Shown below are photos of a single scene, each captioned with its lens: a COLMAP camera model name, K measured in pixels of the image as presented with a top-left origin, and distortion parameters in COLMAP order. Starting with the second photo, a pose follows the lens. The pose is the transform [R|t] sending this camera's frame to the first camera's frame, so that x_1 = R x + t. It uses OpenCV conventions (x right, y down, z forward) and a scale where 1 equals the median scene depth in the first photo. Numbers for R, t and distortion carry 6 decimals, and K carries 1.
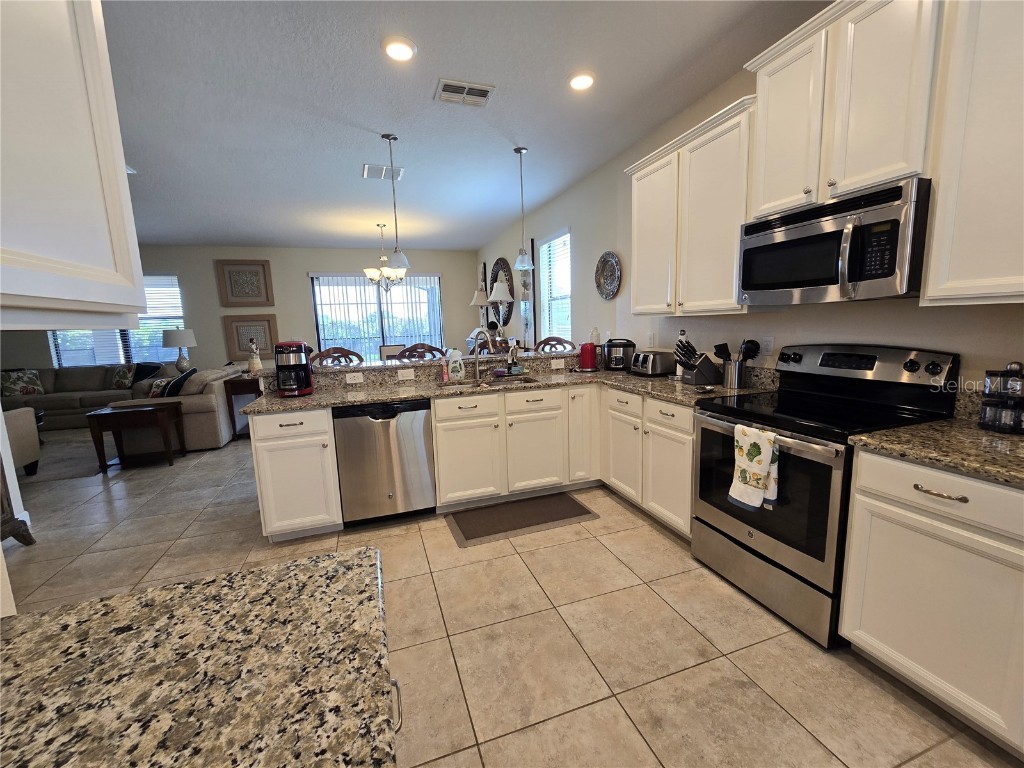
lens RADIAL K [[420.3, 0, 513.9], [0, 420.3, 388.0], [0, 0, 1]] dist [-0.006745, 0.001792]
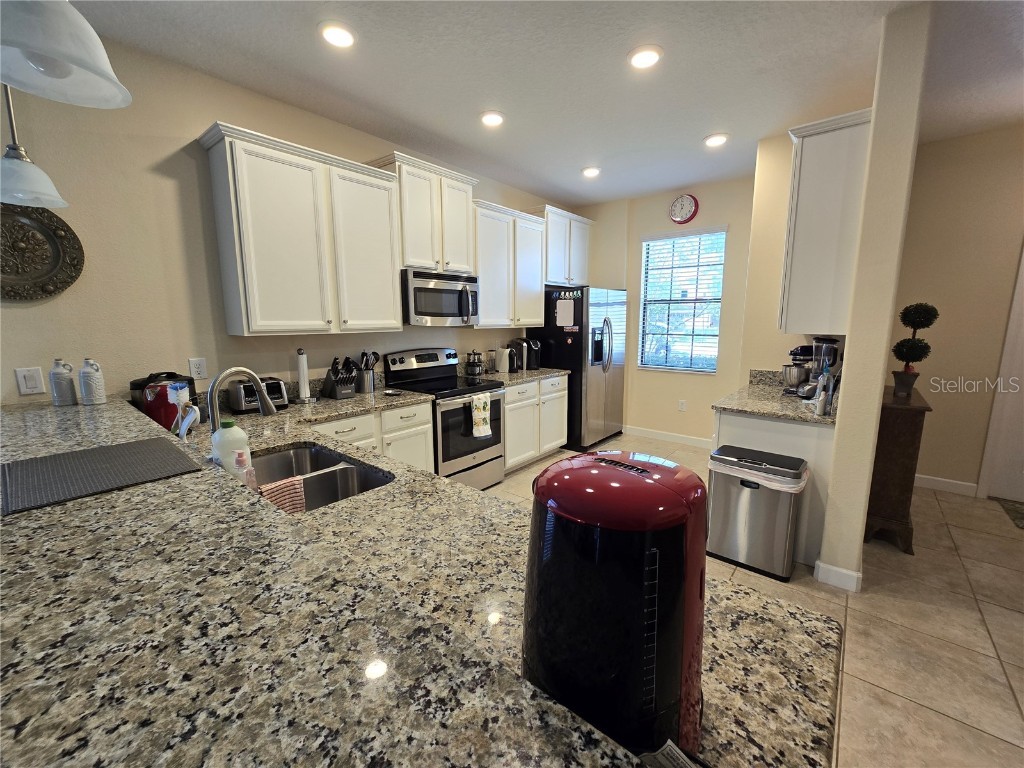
lens RADIAL K [[420.3, 0, 513.8], [0, 420.3, 384.0], [0, 0, 1]] dist [-0.006745, 0.001792]
pose [[-0.516852, -0.097828, 0.850467, -0.870184], [0.149774, 0.967793, 0.202346, -0.245796], [-0.842871, 0.231960, -0.485554, 1.469538]]
